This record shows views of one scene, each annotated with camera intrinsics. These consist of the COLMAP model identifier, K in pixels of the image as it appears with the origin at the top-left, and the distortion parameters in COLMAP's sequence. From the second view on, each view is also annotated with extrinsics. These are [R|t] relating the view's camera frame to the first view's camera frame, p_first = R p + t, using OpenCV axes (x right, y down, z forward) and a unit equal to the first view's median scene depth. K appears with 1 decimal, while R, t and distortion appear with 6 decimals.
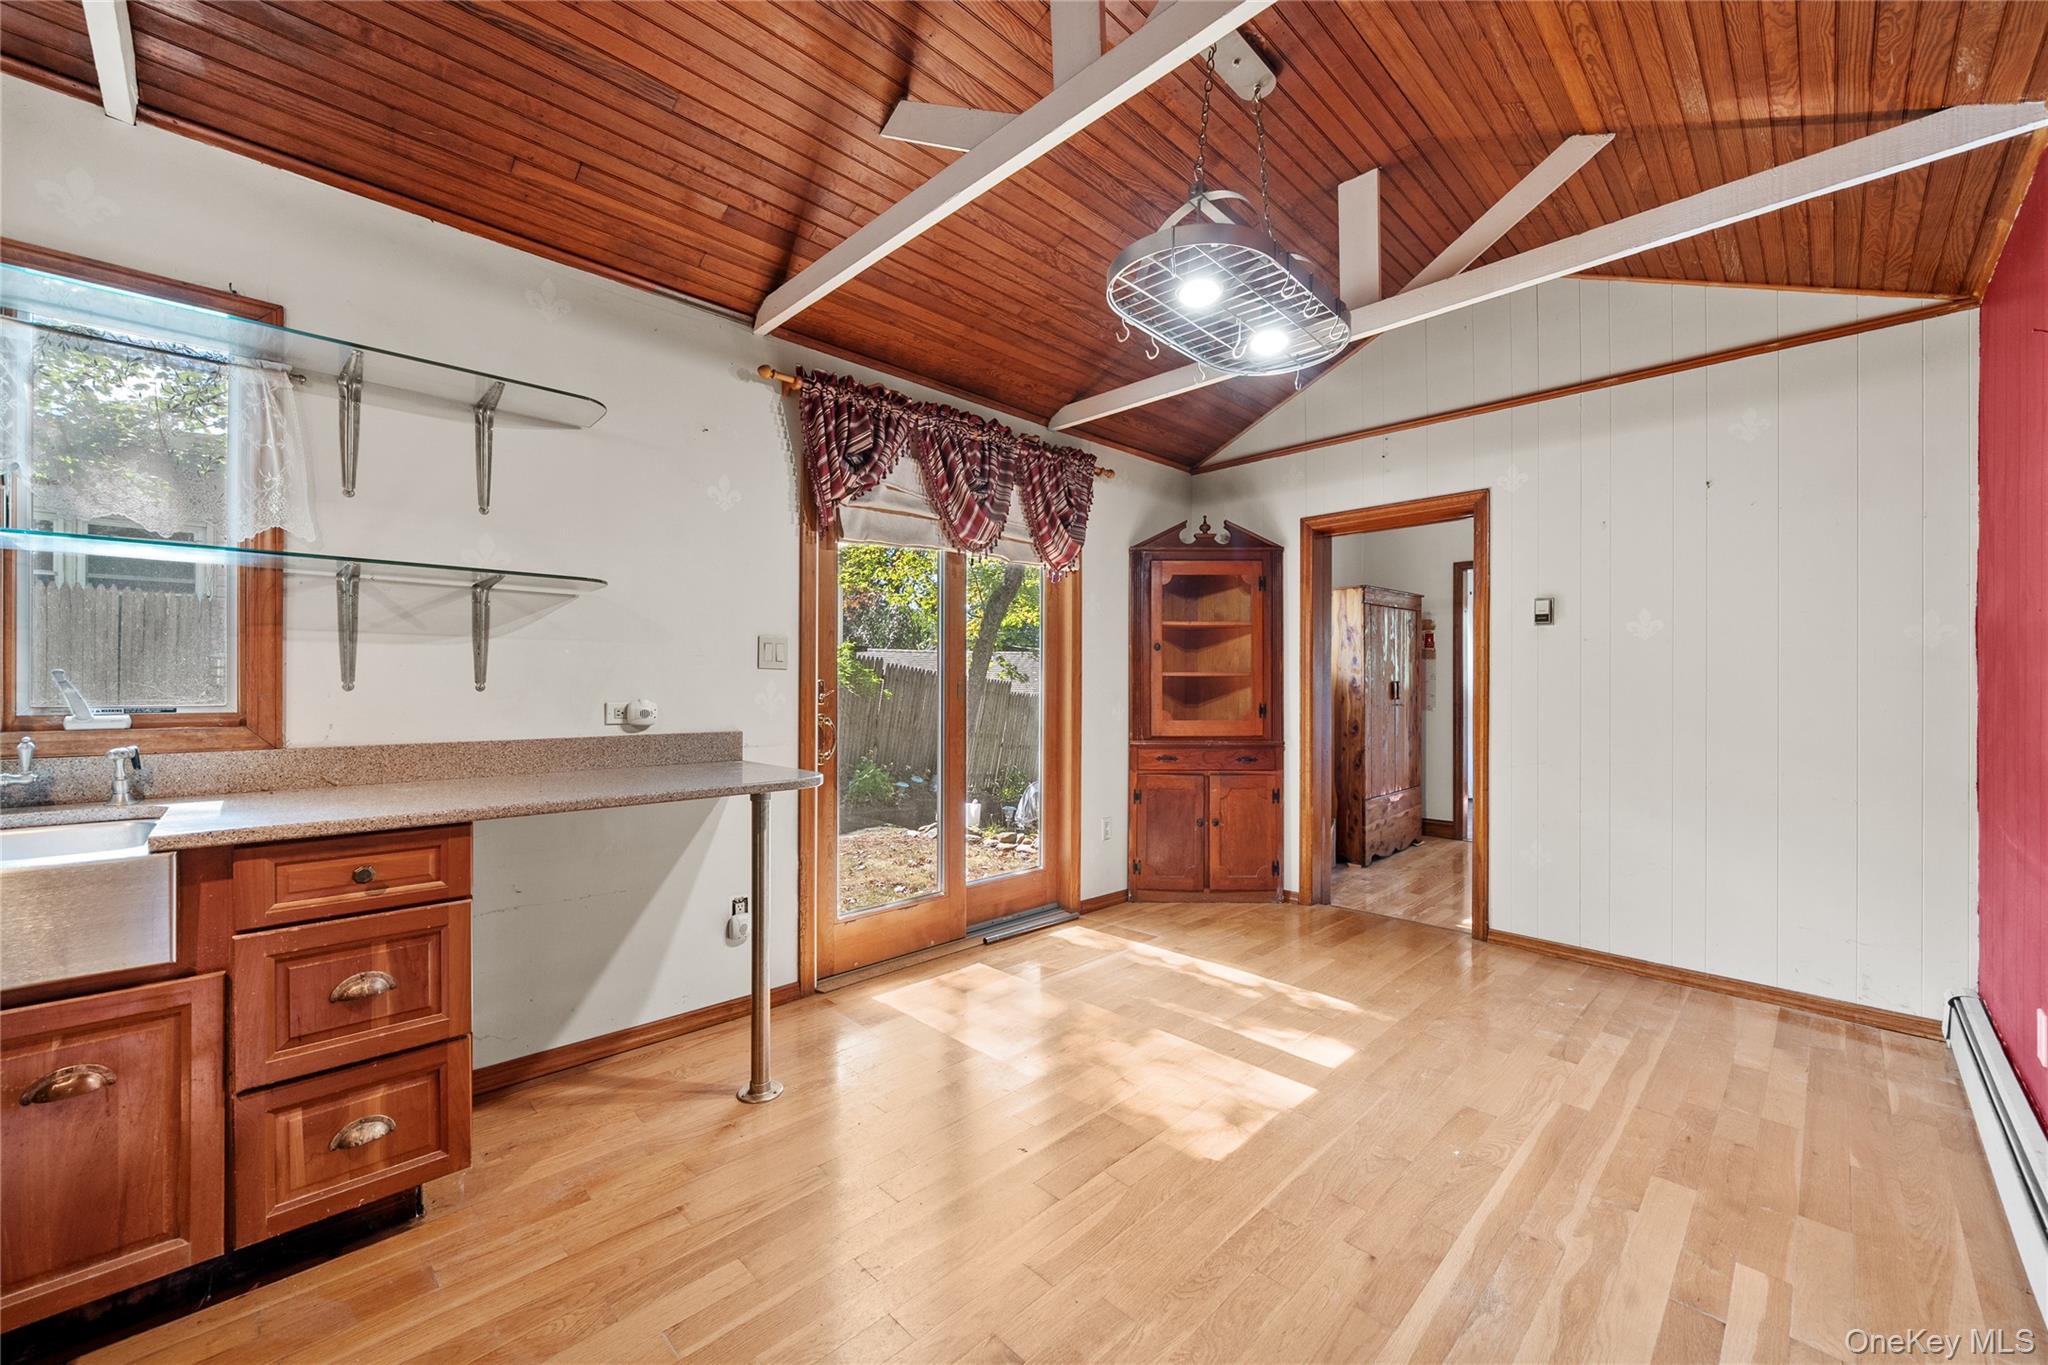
lens RADIAL K [[788.3, 0, 1024.0], [0, 788.3, 682.5], [0, 0, 1]] dist [-0.000527, -0.000039]
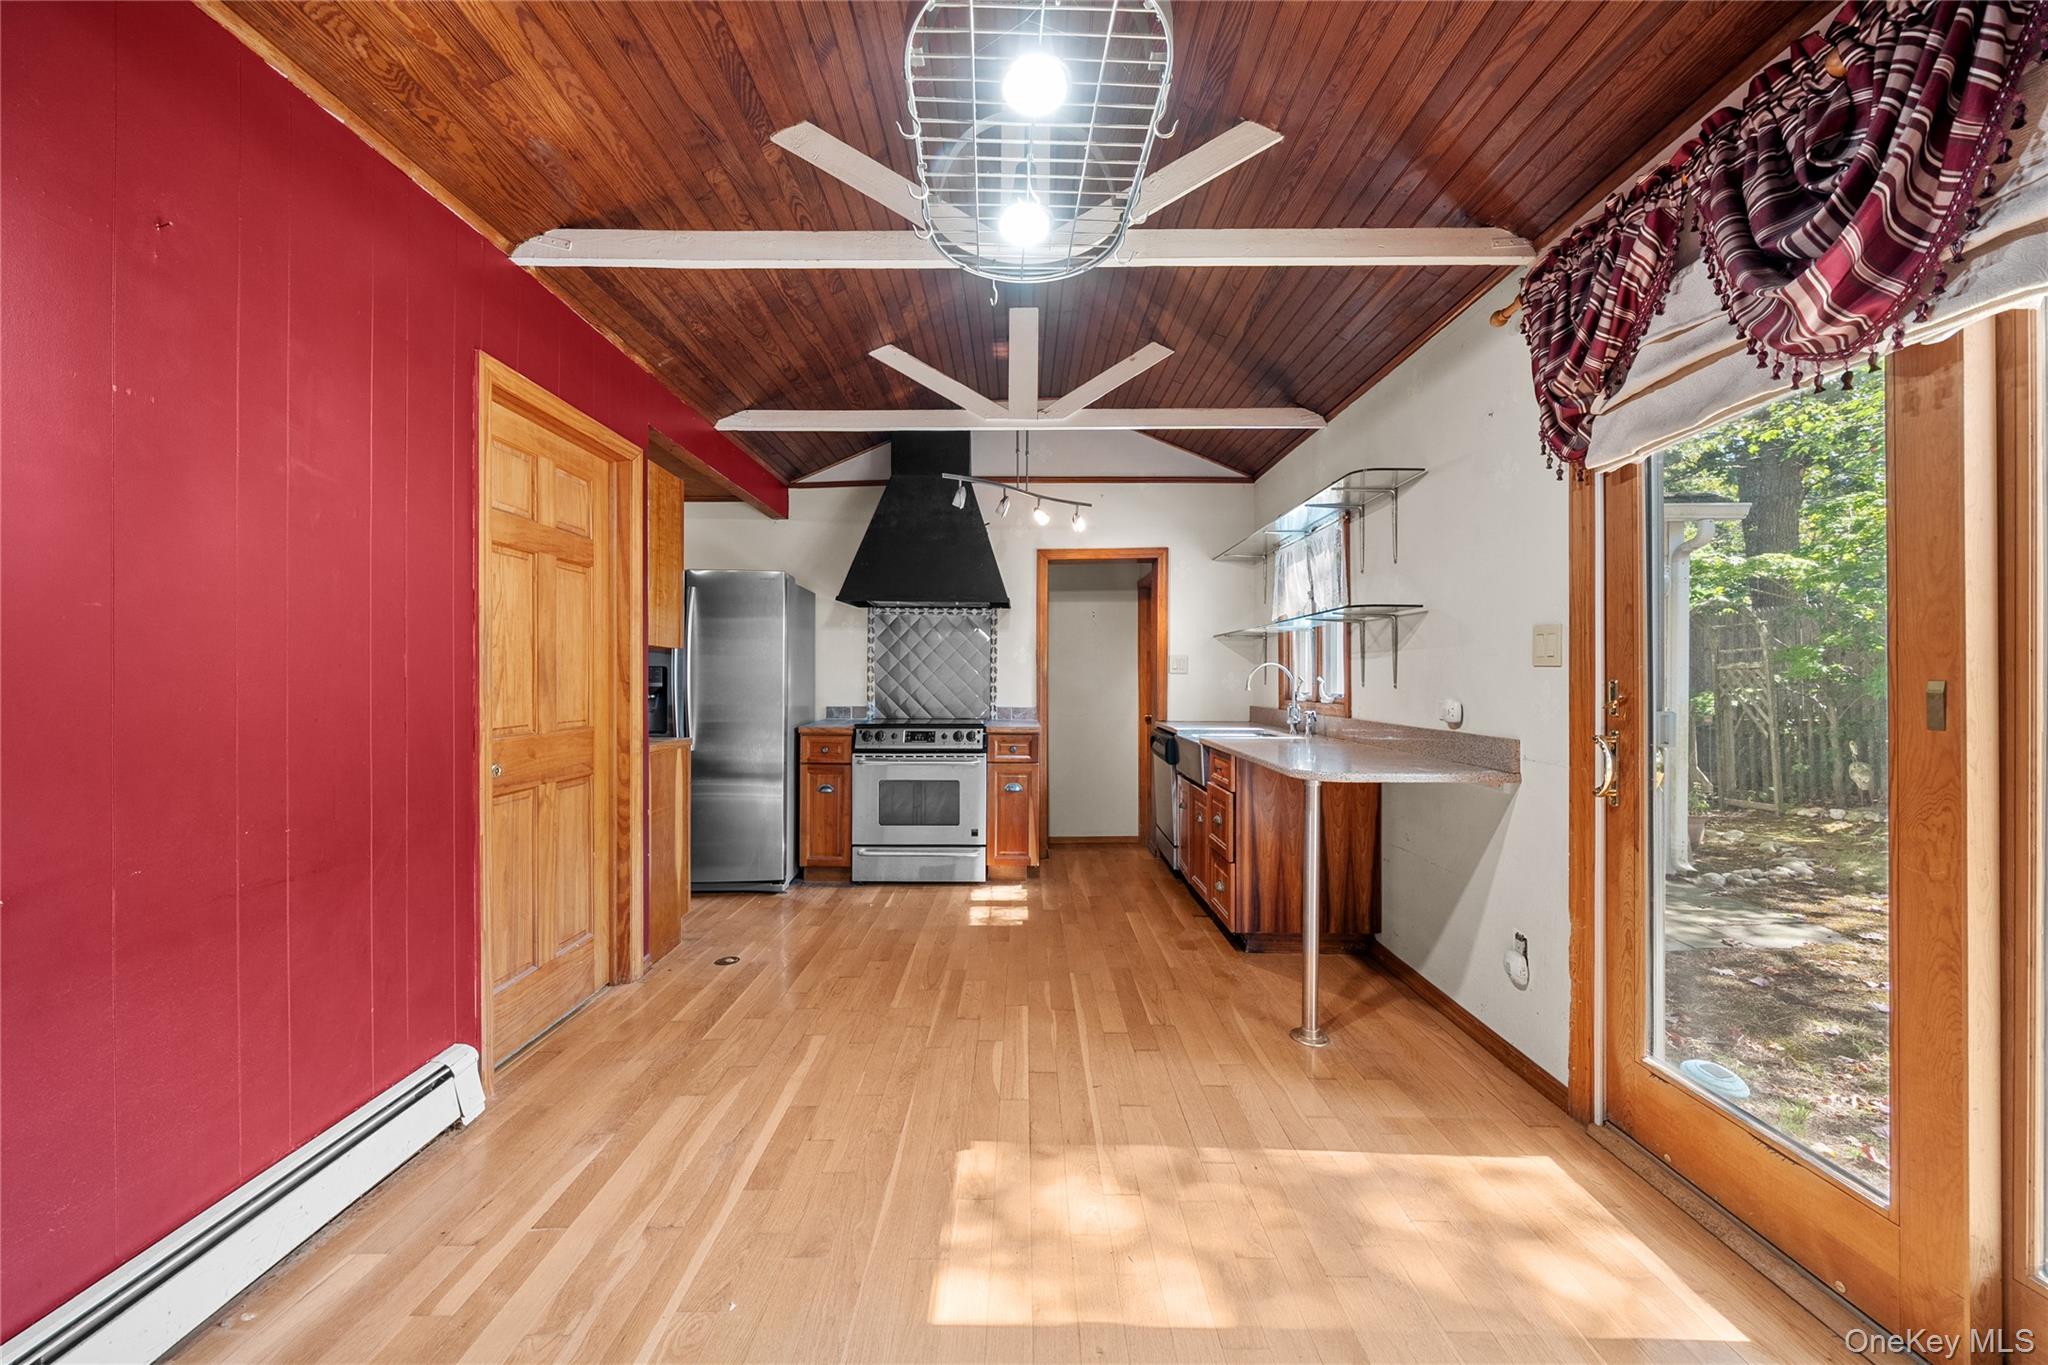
lens RADIAL K [[769.8, 0, 1014.8], [0, 769.8, 677.4], [0, 0, 1]] dist [-0.000490, -0.000008]
pose [[-0.706611, -0.005719, -0.707579, 0.779375], [-0.003436, 0.999983, -0.004651, -0.000979], [0.707594, -0.000855, -0.706619, 1.503152]]
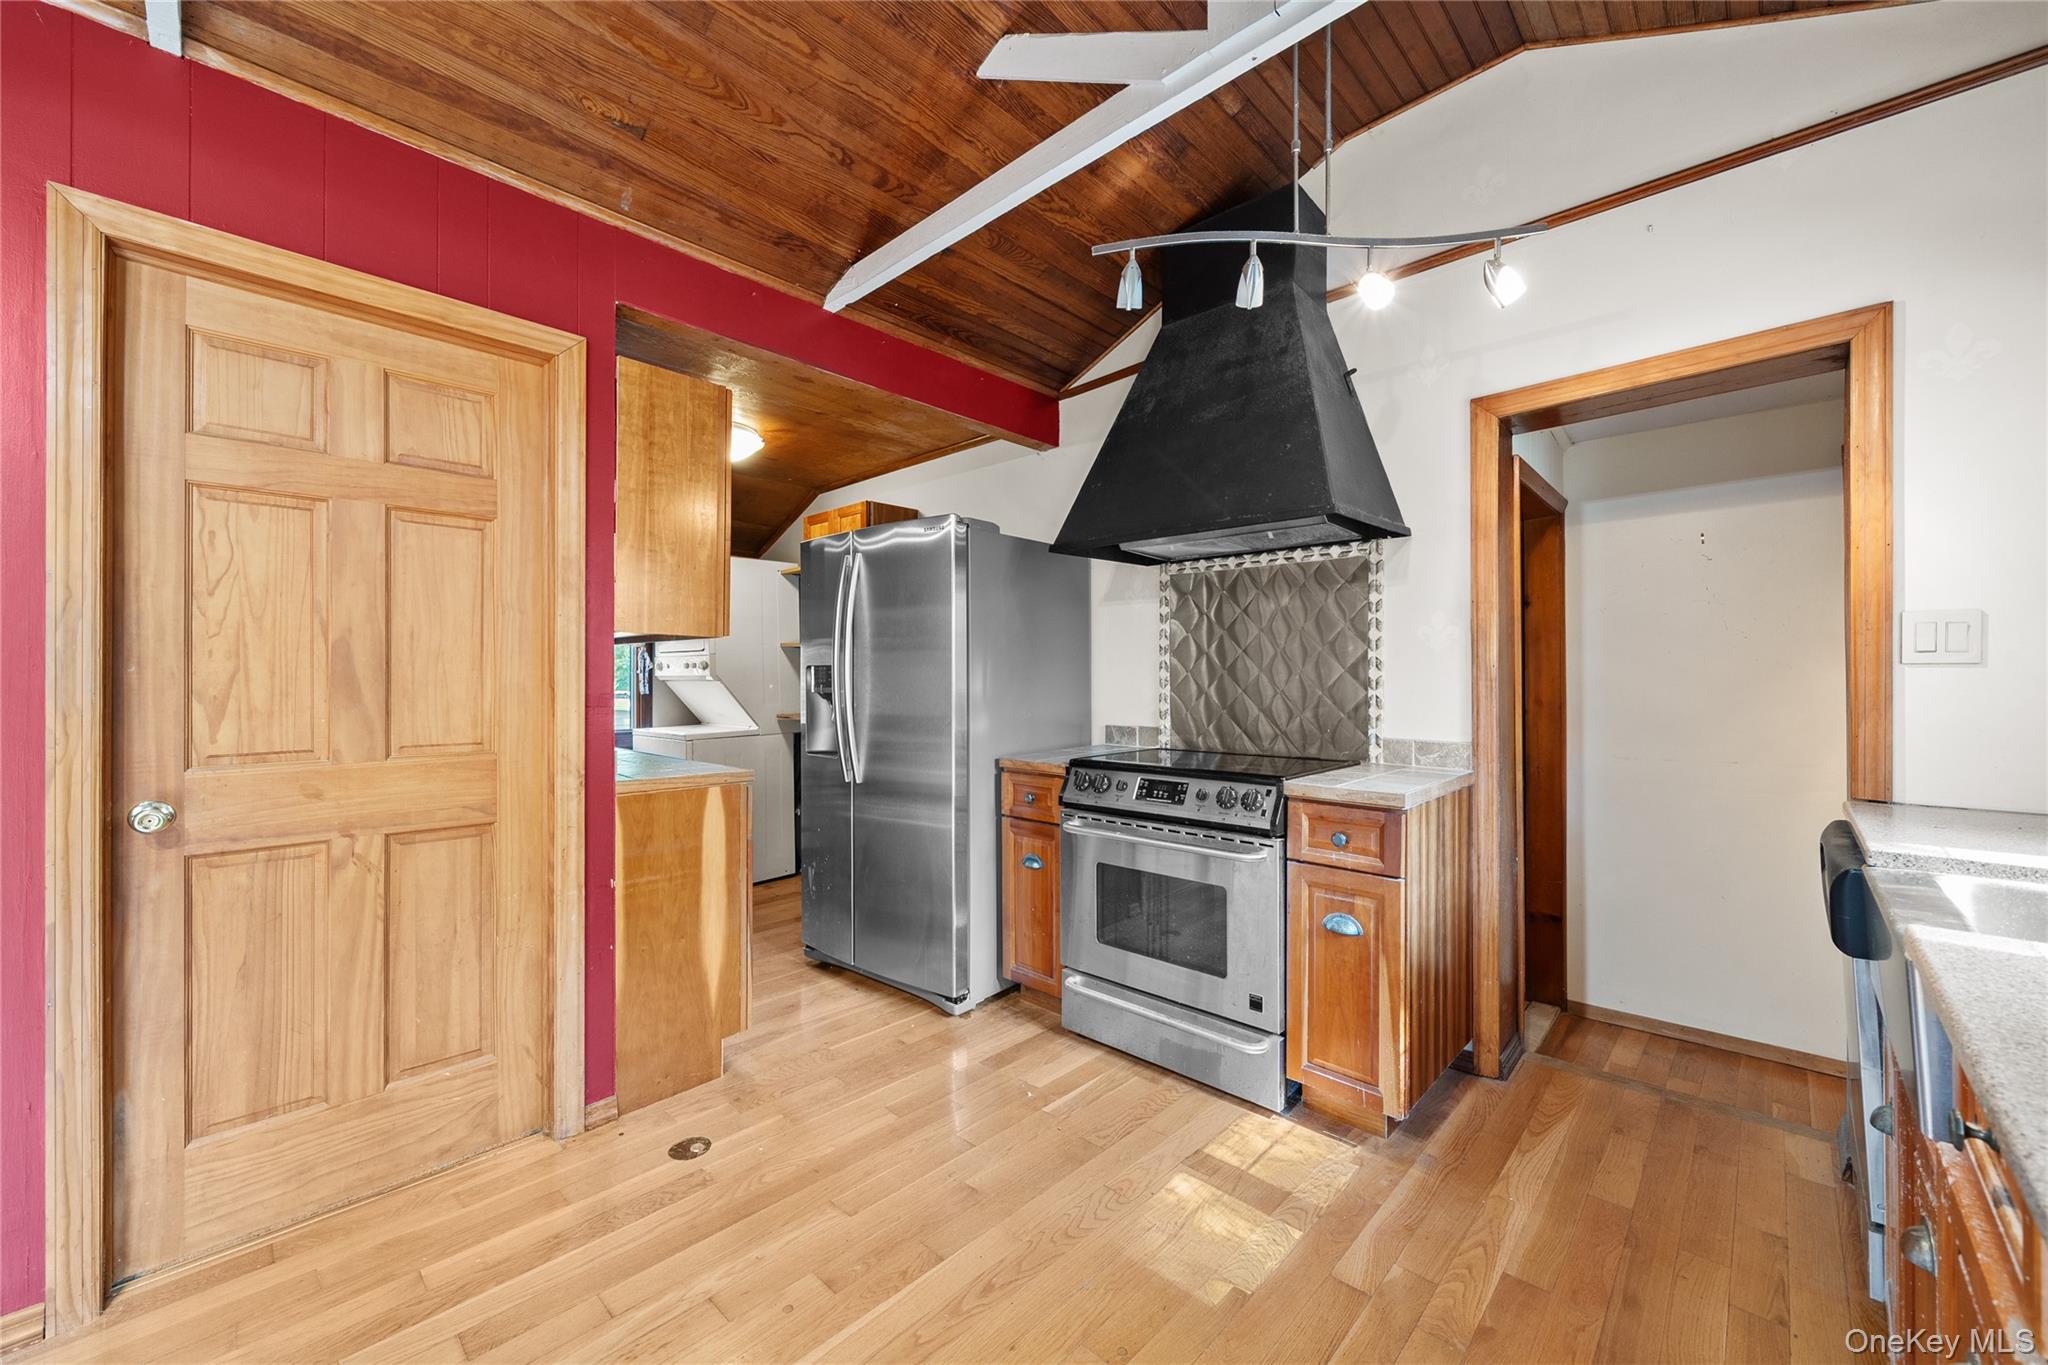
lens RADIAL K [[784.9, 0, 1011.4], [0, 784.9, 677.3], [0, 0, 1]] dist [-0.003777, -0.000118]
pose [[-0.999710, -0.003212, -0.023854, -0.204871], [-0.003095, 0.999983, -0.004951, -0.005772], [0.023869, -0.004876, -0.999703, 1.003034]]
